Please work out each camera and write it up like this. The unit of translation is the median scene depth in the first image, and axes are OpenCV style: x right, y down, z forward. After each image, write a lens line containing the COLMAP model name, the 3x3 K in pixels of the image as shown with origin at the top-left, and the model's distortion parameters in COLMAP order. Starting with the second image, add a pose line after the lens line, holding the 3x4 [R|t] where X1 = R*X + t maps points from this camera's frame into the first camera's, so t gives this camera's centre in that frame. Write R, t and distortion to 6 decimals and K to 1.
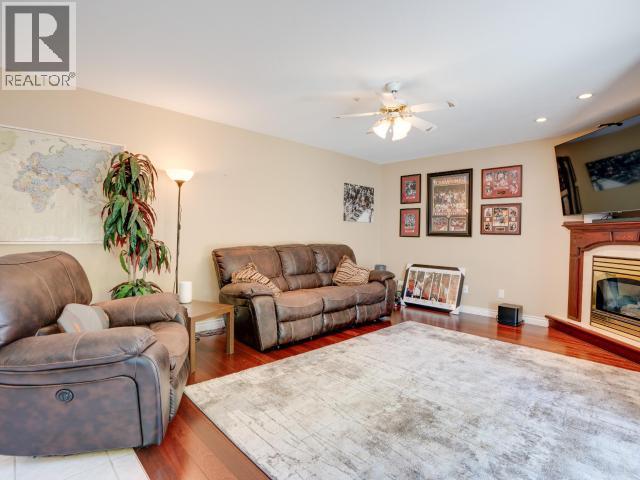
lens RADIAL K [[327.2, 0, 324.3], [0, 327.2, 242.1], [0, 0, 1]] dist [-0.046830, 0.005231]
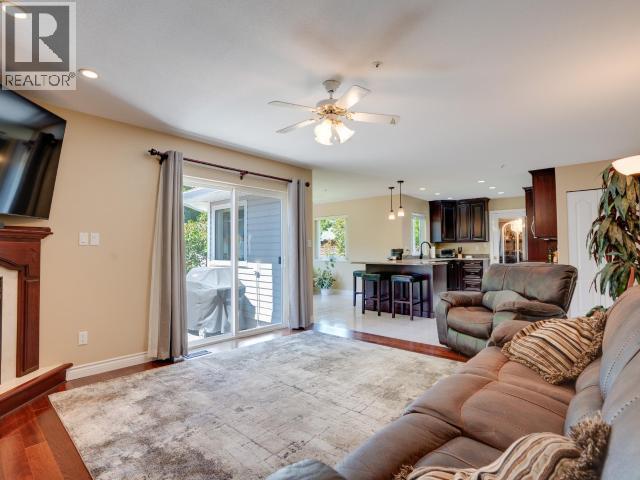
lens RADIAL K [[327.2, 0, 316.6], [0, 327.2, 239.9], [0, 0, 1]] dist [-0.046830, 0.005231]
pose [[-0.999075, -0.014490, -0.040485, 0.173828], [-0.014308, 0.999886, -0.004773, -0.028602], [0.040550, -0.004189, -0.999169, 1.157554]]
